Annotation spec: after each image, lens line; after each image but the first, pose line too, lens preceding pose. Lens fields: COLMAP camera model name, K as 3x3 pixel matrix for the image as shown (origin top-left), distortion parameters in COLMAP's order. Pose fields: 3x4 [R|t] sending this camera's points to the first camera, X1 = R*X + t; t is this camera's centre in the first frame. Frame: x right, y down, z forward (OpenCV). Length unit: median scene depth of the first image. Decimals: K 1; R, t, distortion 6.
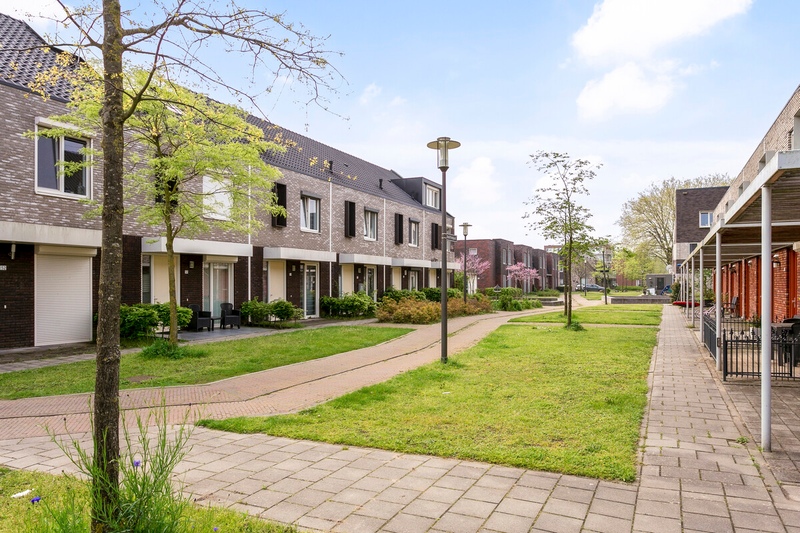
lens RADIAL K [[585.8, 0, 400.0], [0, 585.8, 266.5], [0, 0, 1]] dist [0.000004, -0.000021]
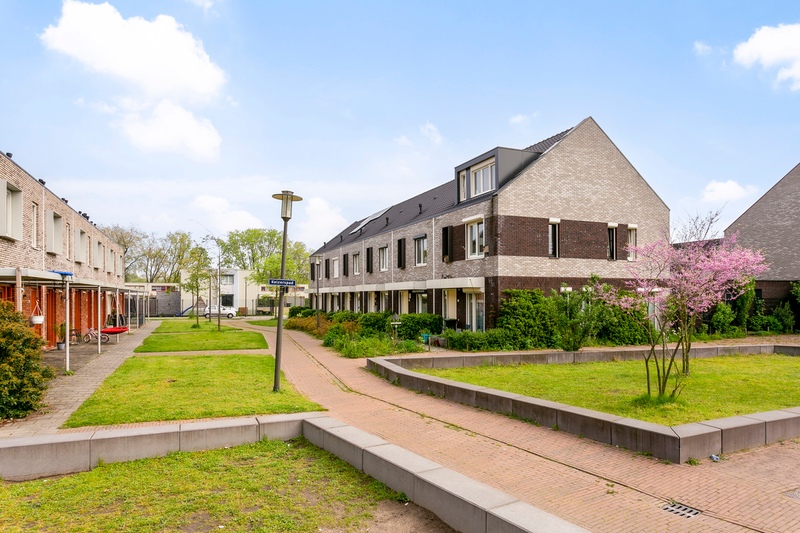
lens RADIAL K [[503.6, 0, 400.0], [0, 503.6, 266.5], [0, 0, 1]] dist [0.000031, -0.000010]
pose [[-0.684256, -0.058876, -0.726861, 0.645656], [0.004454, 0.996380, -0.084900, 0.033170], [0.729228, -0.061331, -0.681516, 1.613100]]
